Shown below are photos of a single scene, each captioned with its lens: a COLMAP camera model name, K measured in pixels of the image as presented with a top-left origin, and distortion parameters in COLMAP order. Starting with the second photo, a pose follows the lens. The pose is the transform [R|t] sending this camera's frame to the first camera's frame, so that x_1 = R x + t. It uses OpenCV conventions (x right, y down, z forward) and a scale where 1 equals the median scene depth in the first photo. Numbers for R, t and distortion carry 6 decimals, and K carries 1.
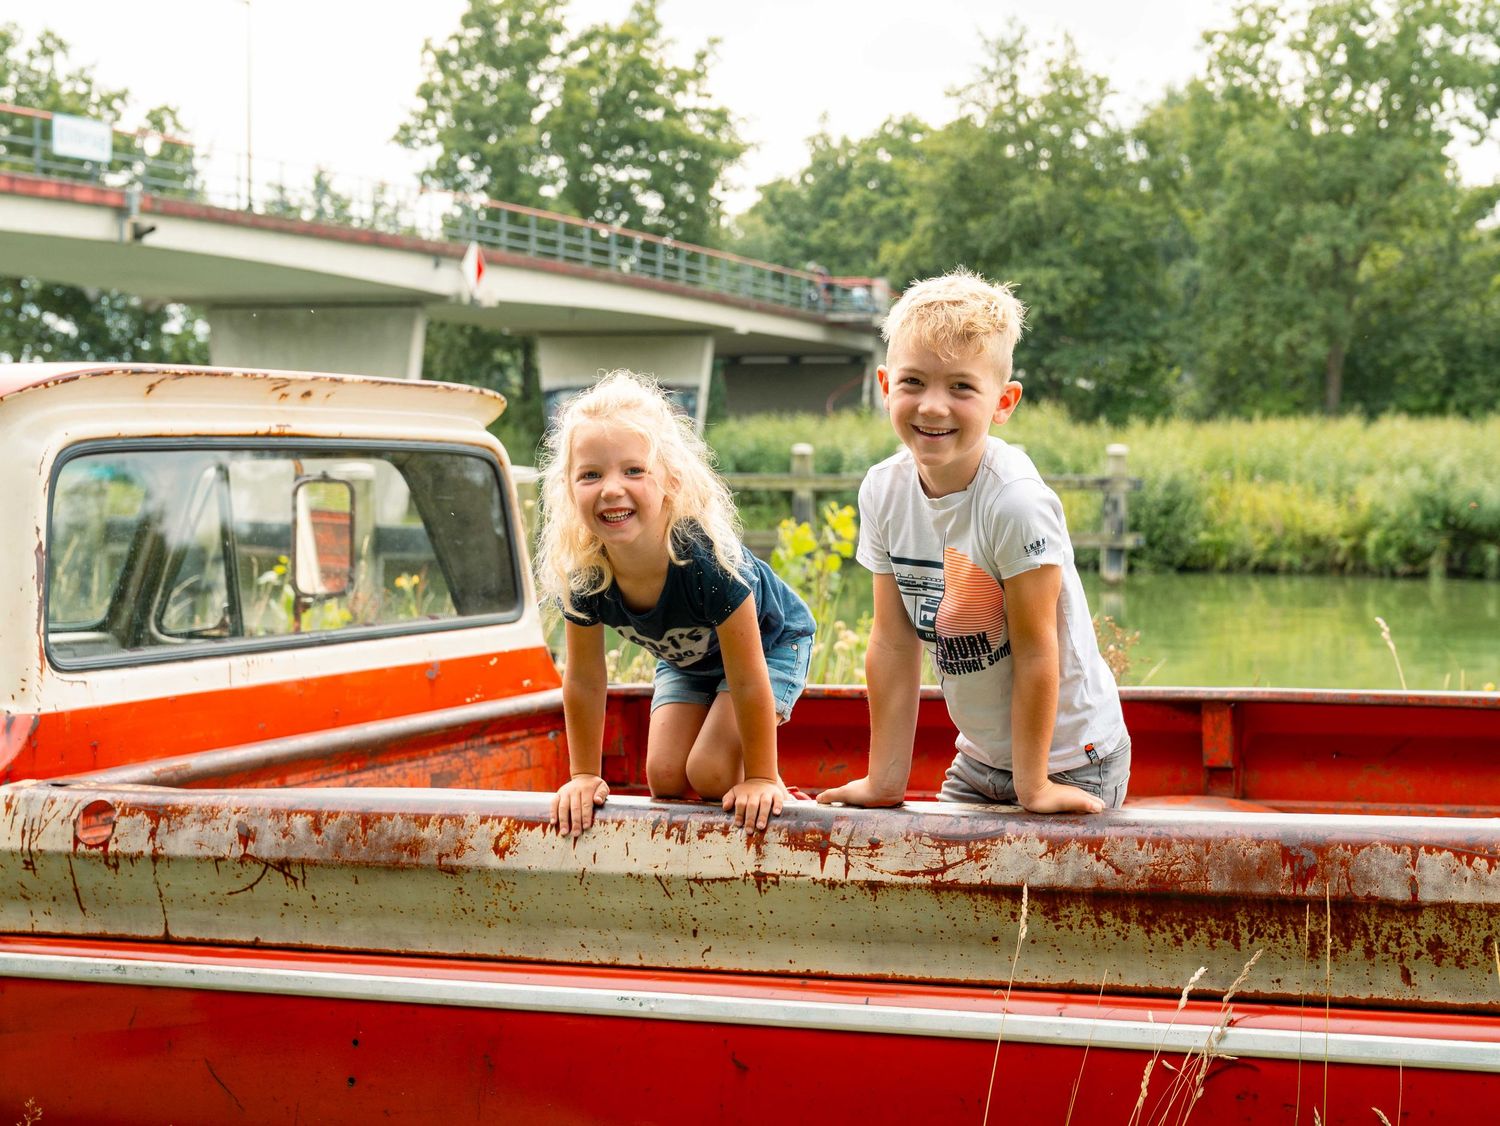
lens RADIAL K [[2012.0, 0, 785.8], [0, 2012.0, 542.6], [0, 0, 1]] dist [0.028634, 0.000000]
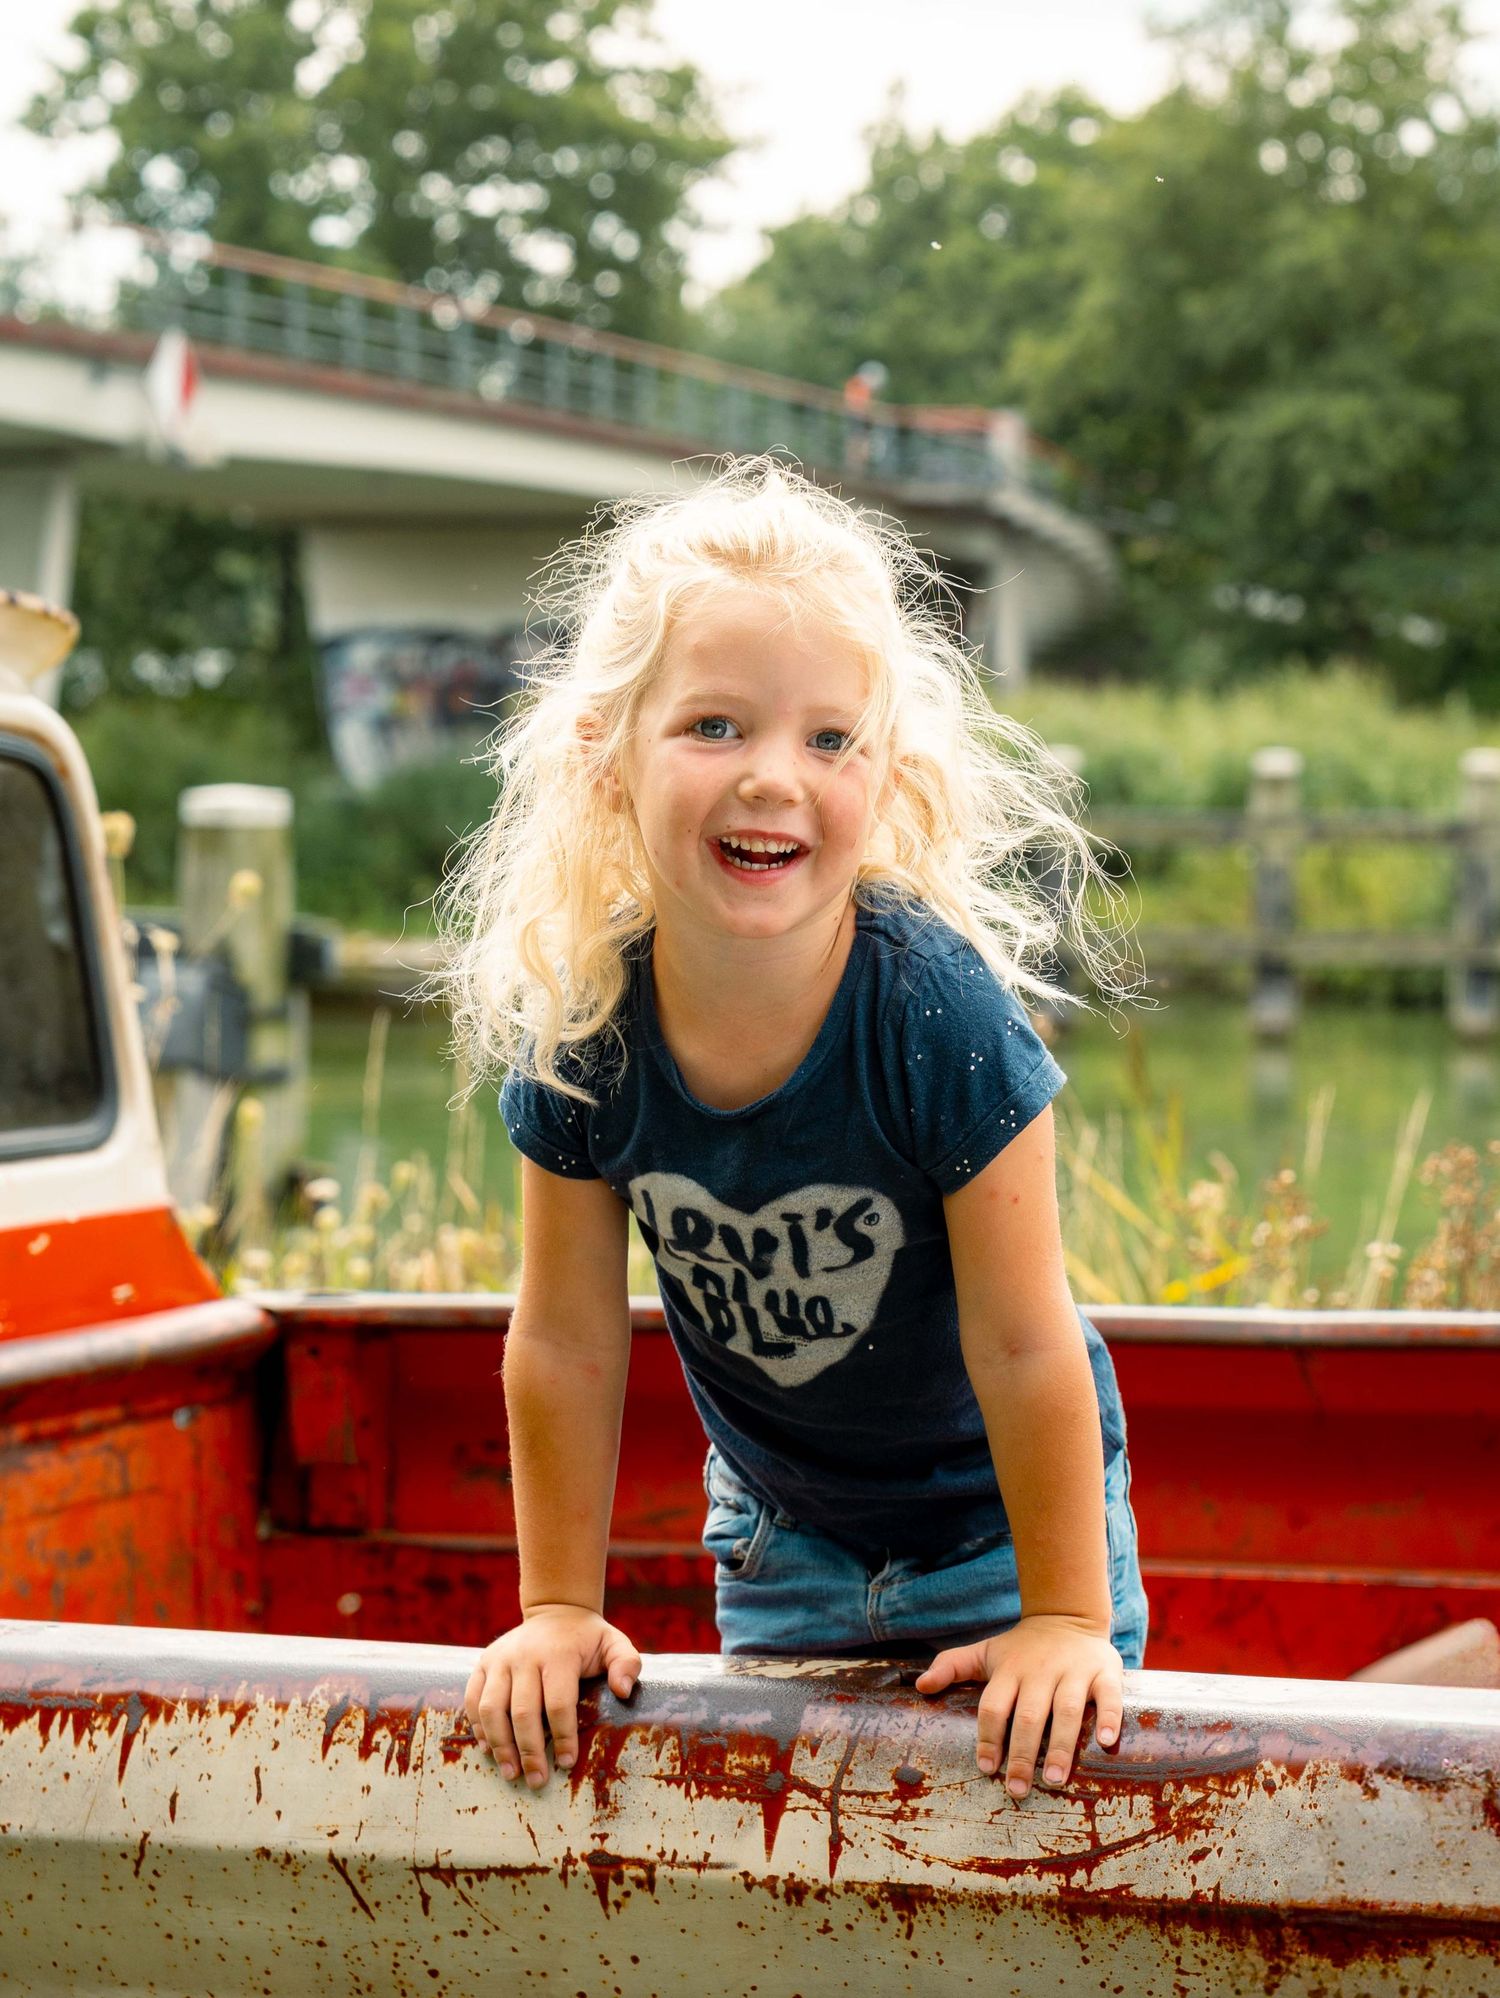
lens RADIAL K [[4065.8, 0, 844.7], [0, 4065.8, 966.9], [0, 0, 1]] dist [0.041387, 0.000000]
pose [[0.999956, 0.005483, 0.007567, 0.015452], [-0.005517, 0.999975, 0.004394, -0.003206], [-0.007543, -0.004435, 0.999962, 0.147299]]
